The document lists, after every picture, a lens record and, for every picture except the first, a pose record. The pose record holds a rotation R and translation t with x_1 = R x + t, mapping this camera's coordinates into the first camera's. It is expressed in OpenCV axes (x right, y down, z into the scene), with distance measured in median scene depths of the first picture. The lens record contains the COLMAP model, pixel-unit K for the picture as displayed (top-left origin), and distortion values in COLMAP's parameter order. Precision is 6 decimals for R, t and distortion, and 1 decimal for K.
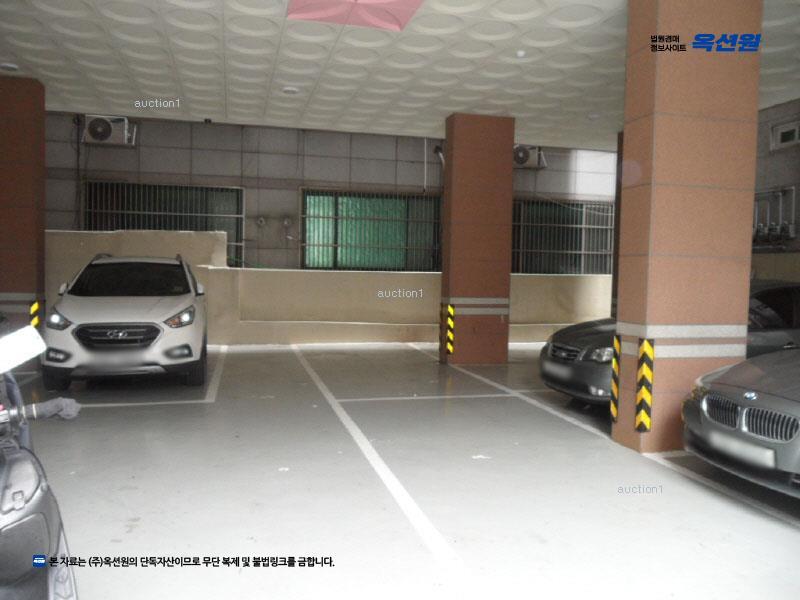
lens RADIAL K [[635.9, 0, 400.0], [0, 635.9, 300.0], [0, 0, 1]] dist [-0.039119, -0.001843]
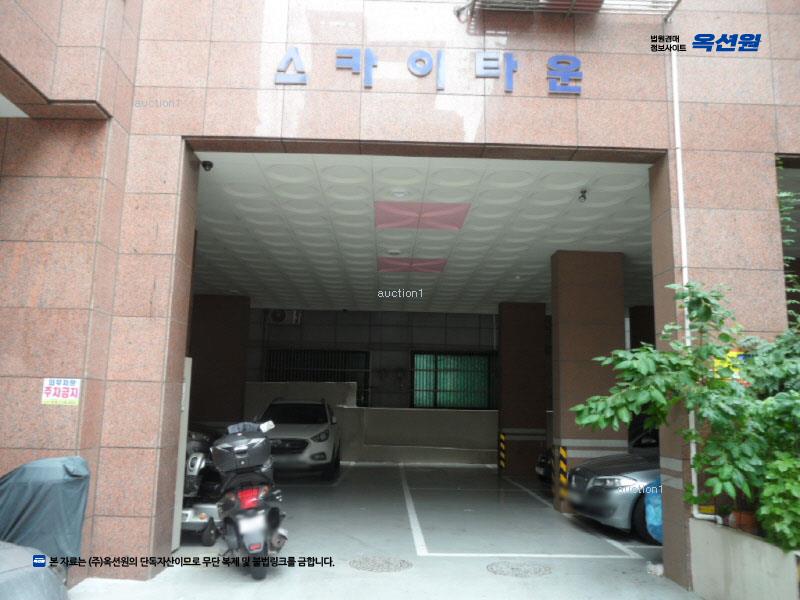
lens RADIAL K [[635.9, 0, 400.0], [0, 635.9, 300.0], [0, 0, 1]] dist [-0.039119, -0.001843]
pose [[0.972219, -0.038387, -0.230904, 0.167650], [-0.012617, 0.976433, -0.215454, 0.021498], [0.233733, 0.212381, 0.948822, -0.403197]]
